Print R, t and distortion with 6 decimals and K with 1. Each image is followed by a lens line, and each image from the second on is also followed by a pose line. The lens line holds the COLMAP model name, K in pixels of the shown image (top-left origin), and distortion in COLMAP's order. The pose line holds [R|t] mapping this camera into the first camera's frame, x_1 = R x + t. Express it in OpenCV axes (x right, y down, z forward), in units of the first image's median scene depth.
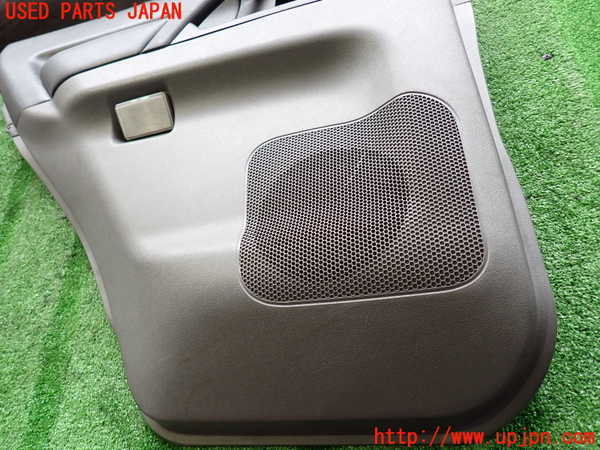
lens RADIAL K [[454.4, 0, 300.0], [0, 454.4, 225.0], [0, 0, 1]] dist [-0.001884, -0.006627]
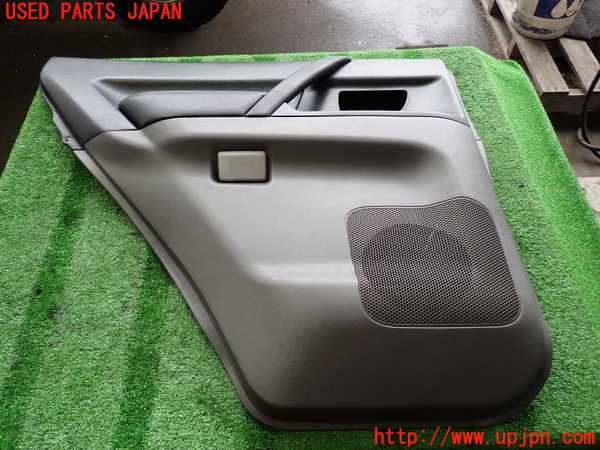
lens RADIAL K [[454.4, 0, 300.0], [0, 454.4, 225.0], [0, 0, 1]] dist [-0.001884, -0.006627]
pose [[0.942116, 0.164667, 0.292065, -0.573992], [-0.135546, 0.983788, -0.117428, 0.047490], [-0.306667, 0.071042, 0.949162, -0.233701]]
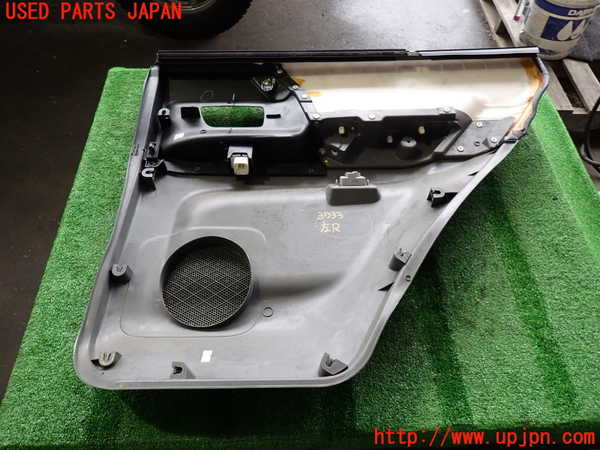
lens RADIAL K [[454.4, 0, 300.0], [0, 454.4, 225.0], [0, 0, 1]] dist [-0.001884, -0.006627]
pose [[0.927809, 0.190153, 0.320956, -0.844981], [-0.154439, 0.978937, -0.133532, 0.104367], [-0.339587, 0.074324, 0.937634, -0.276606]]
